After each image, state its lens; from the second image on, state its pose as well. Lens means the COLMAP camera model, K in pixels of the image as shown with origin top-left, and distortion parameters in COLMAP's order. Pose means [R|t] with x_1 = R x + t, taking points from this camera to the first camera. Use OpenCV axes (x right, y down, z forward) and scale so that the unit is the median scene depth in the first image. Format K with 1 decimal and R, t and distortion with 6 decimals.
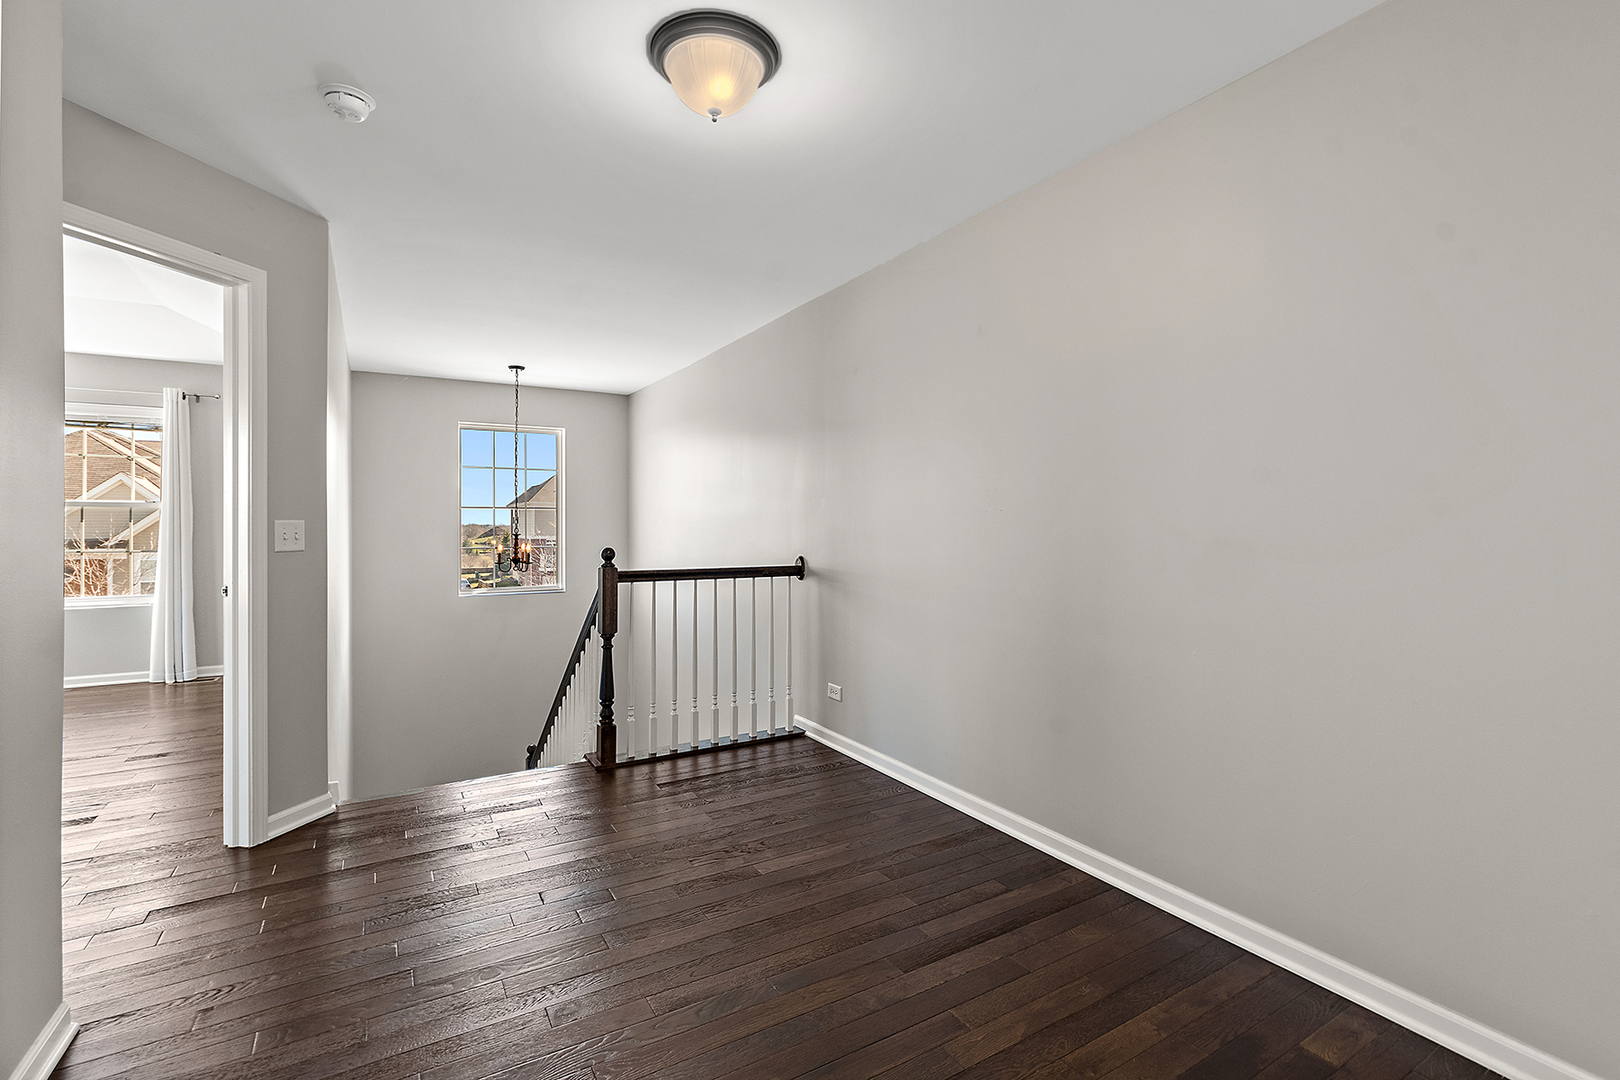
lens RADIAL K [[715.1, 0, 799.1], [0, 715.1, 529.4], [0, 0, 1]] dist [-0.001251, -0.000134]
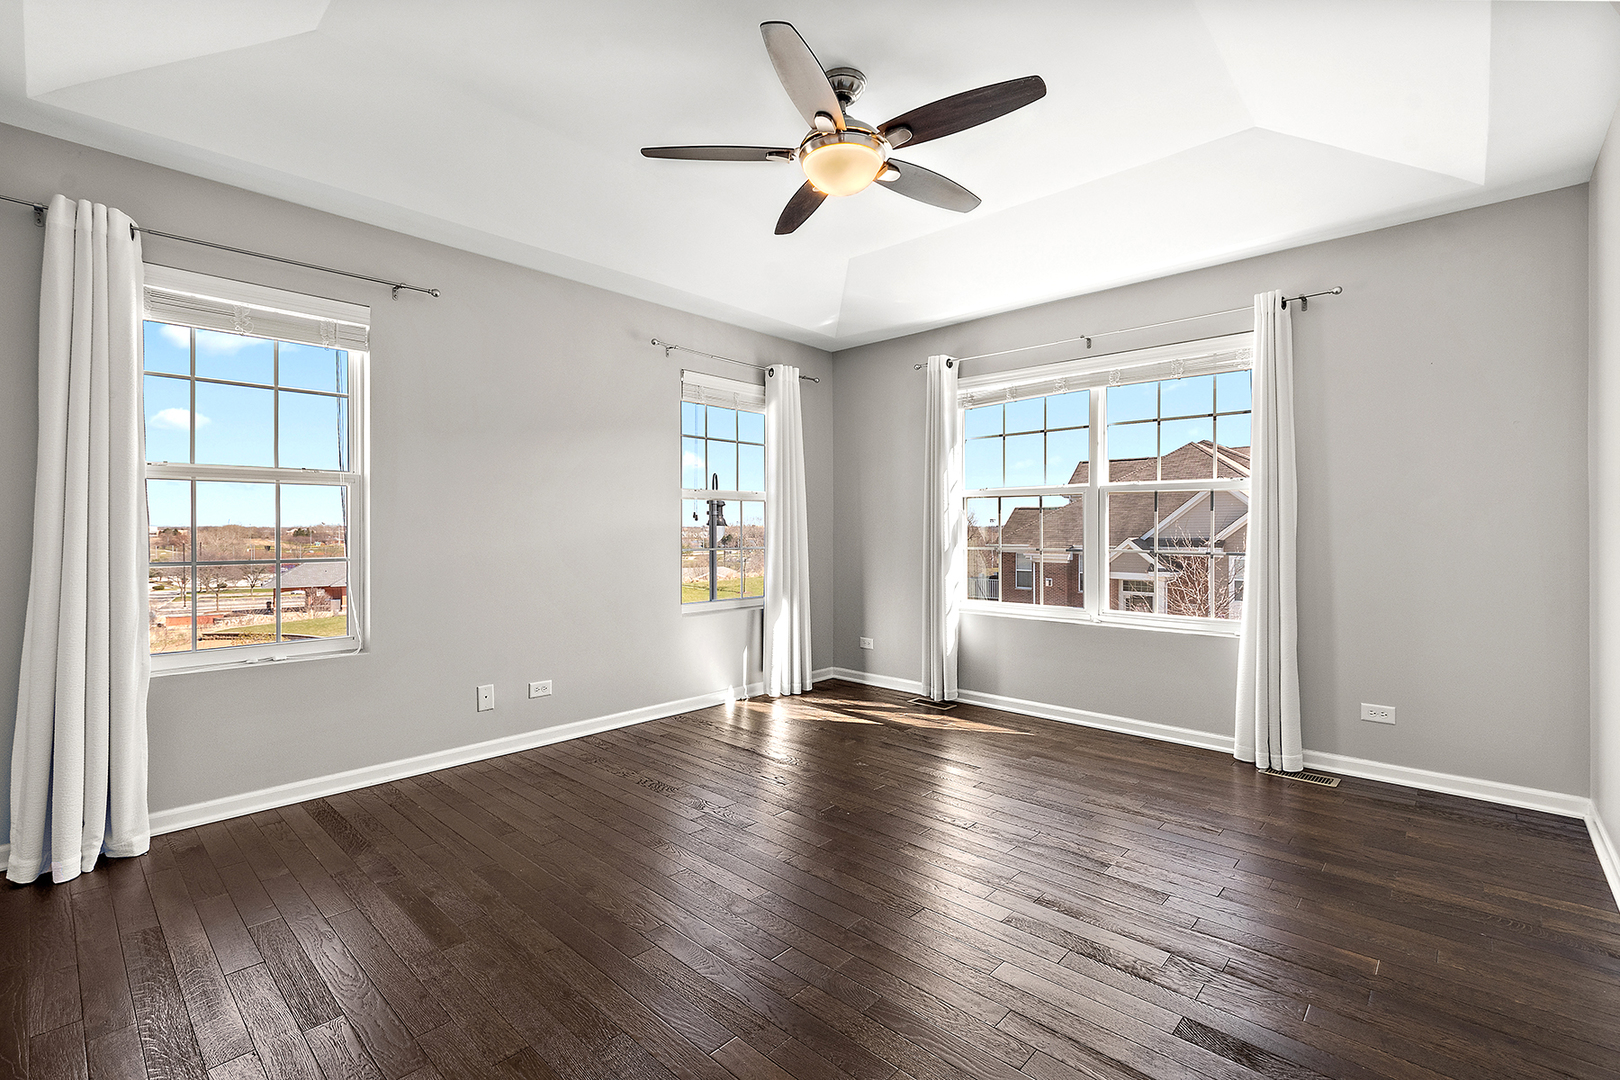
lens RADIAL K [[715.1, 0, 799.1], [0, 715.1, 529.4], [0, 0, 1]] dist [-0.001251, -0.000134]
pose [[0.274973, -0.000123, -0.961452, -0.388154], [-0.003122, 0.999995, -0.001021, 0.009364], [0.961447, 0.003282, 0.274971, 0.434592]]
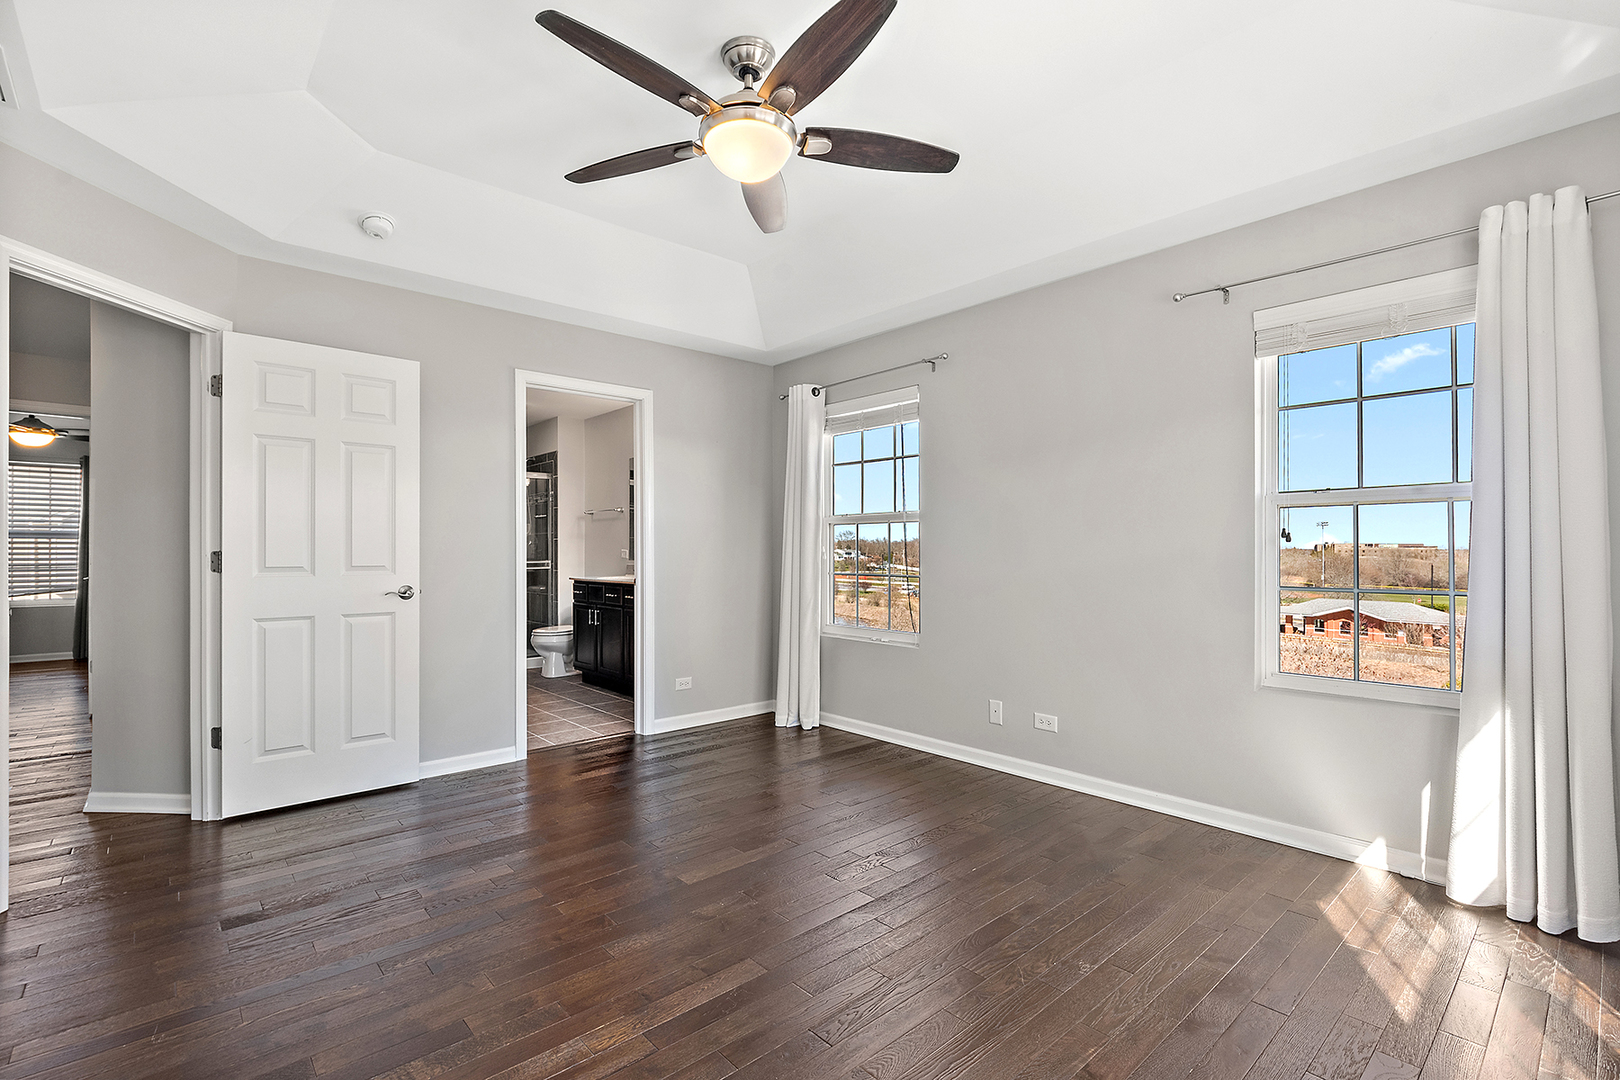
lens RADIAL K [[734.1, 0, 803.7], [0, 734.1, 554.4], [0, 0, 1]] dist [-0.000626, -0.000156]
pose [[-0.982239, 0.002604, -0.187617, -0.858020], [0.000759, 0.999951, 0.009903, 0.000119], [0.187633, 0.009584, -0.982192, 1.130197]]
